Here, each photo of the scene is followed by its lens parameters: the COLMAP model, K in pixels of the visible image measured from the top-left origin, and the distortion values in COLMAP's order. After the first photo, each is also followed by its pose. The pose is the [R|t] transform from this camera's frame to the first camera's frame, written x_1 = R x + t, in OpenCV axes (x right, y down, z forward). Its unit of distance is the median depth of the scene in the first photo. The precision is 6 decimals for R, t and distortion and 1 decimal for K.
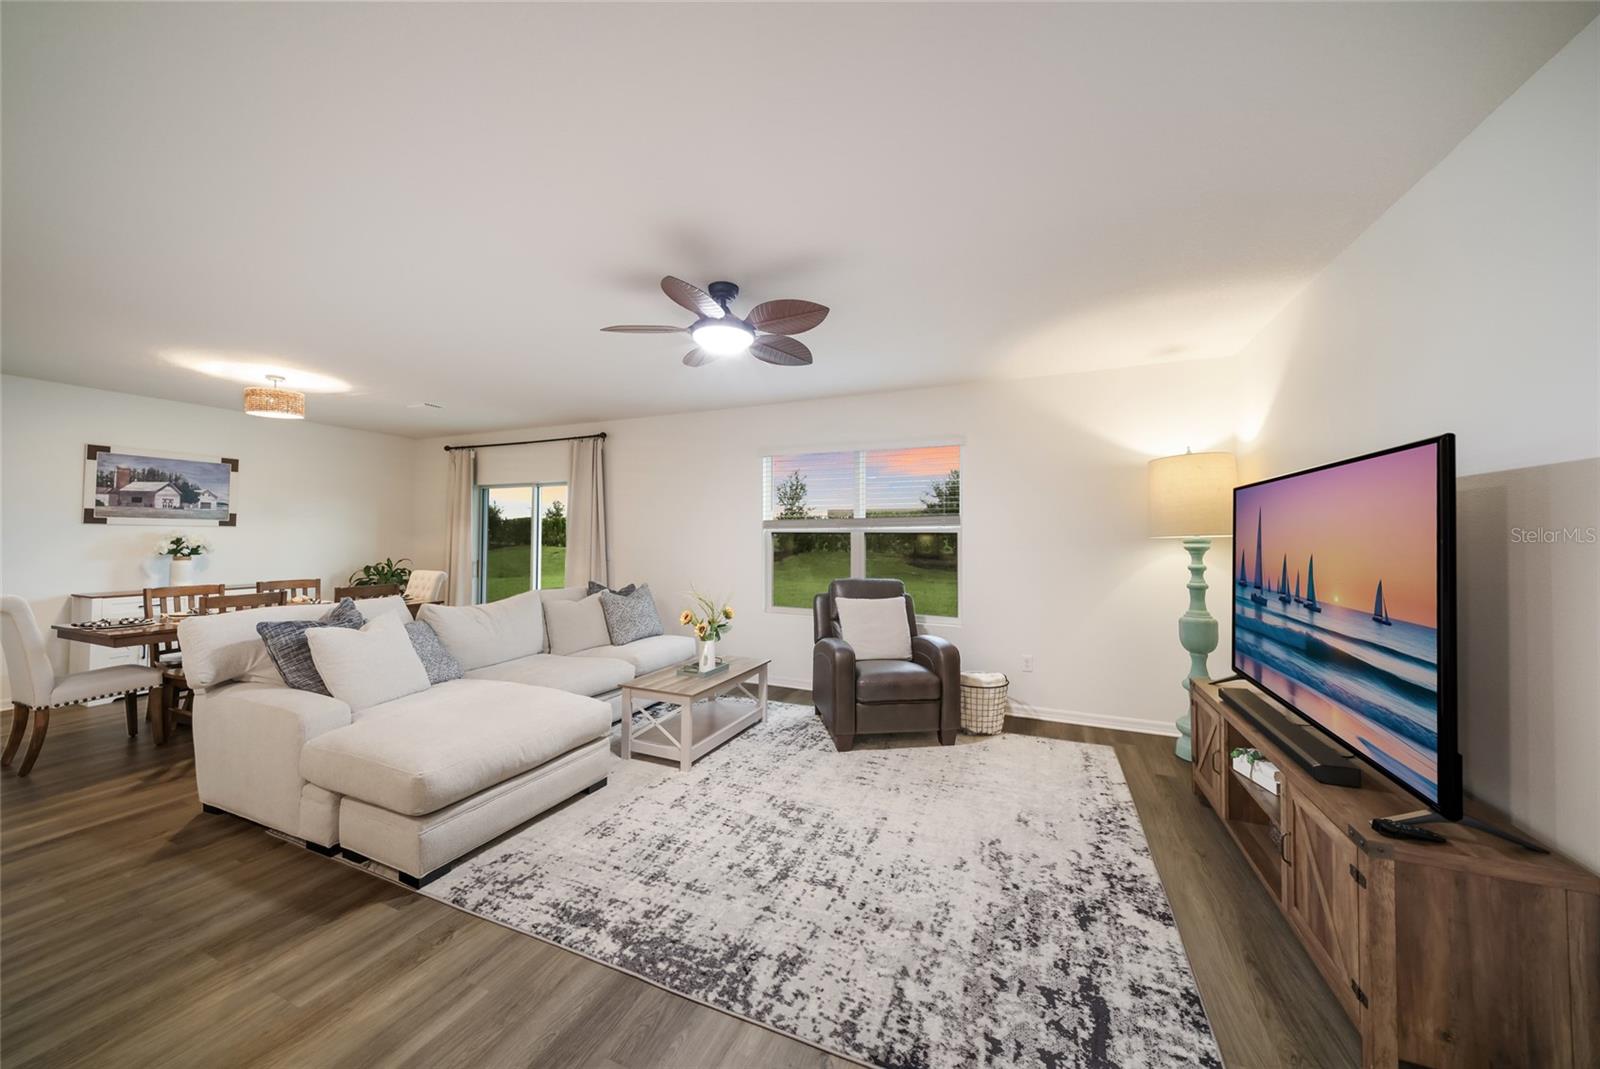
lens RADIAL K [[547.4, 0, 806.2], [0, 547.4, 530.1], [0, 0, 1]] dist [0.001579, 0.000016]
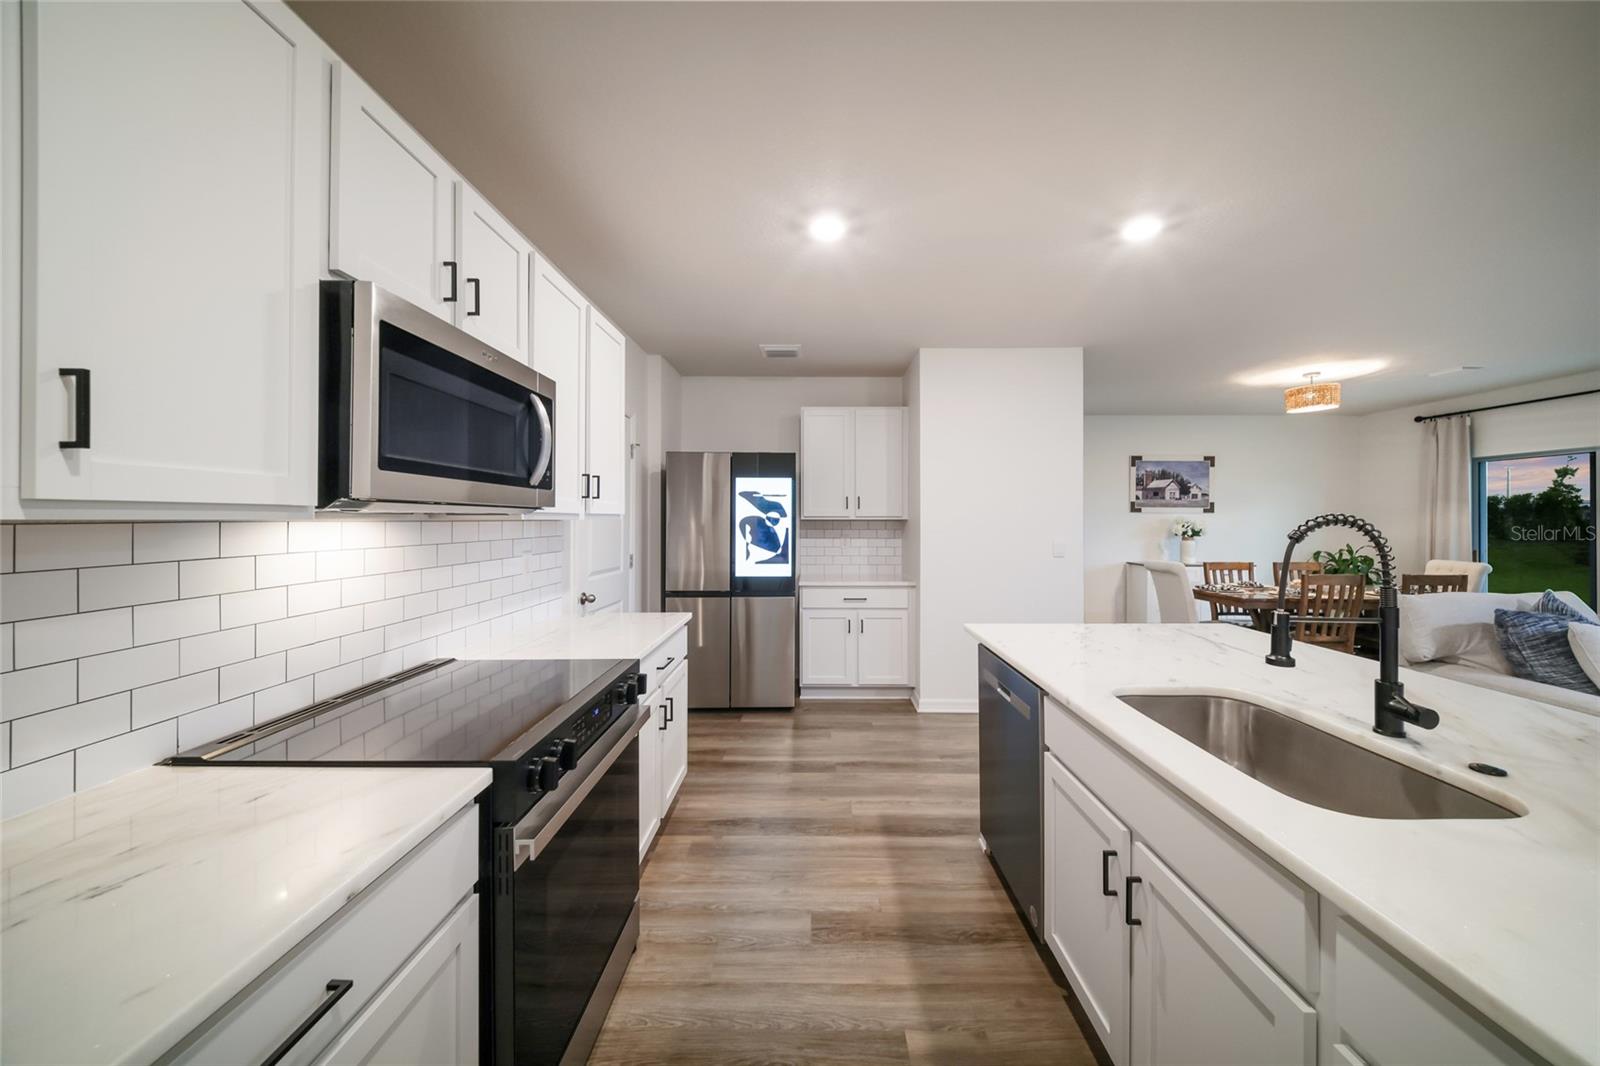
lens RADIAL K [[547.4, 0, 804.0], [0, 547.4, 522.7], [0, 0, 1]] dist [0.001579, 0.000016]
pose [[0.390390, 0.002962, -0.920645, -0.348267], [0.009394, 0.999930, 0.007201, -0.002981], [0.920602, -0.011460, 0.390335, -0.325678]]
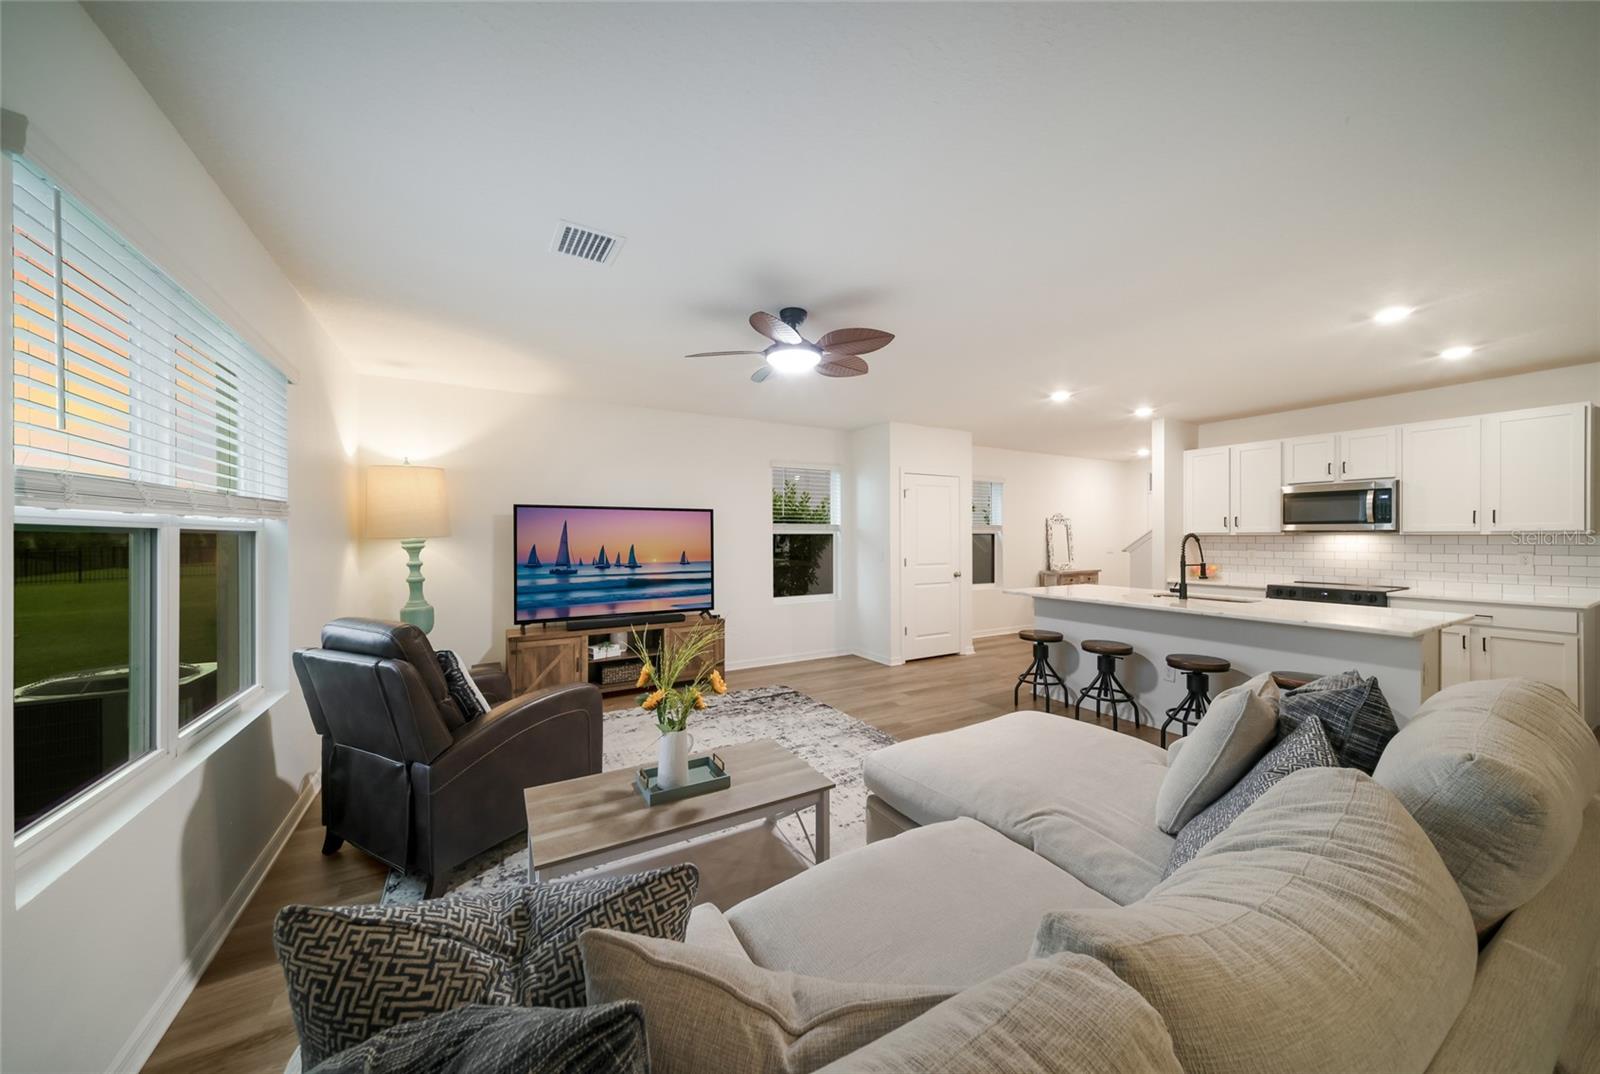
lens RADIAL K [[551.0, 0, 805.5], [0, 551.0, 536.2], [0, 0, 1]] dist [0.000503, 0.000004]
pose [[-0.797852, 0.000698, 0.602853, -0.541324], [-0.005003, 0.999957, -0.007779, 0.012553], [-0.602832, -0.009223, -0.797815, 1.194082]]
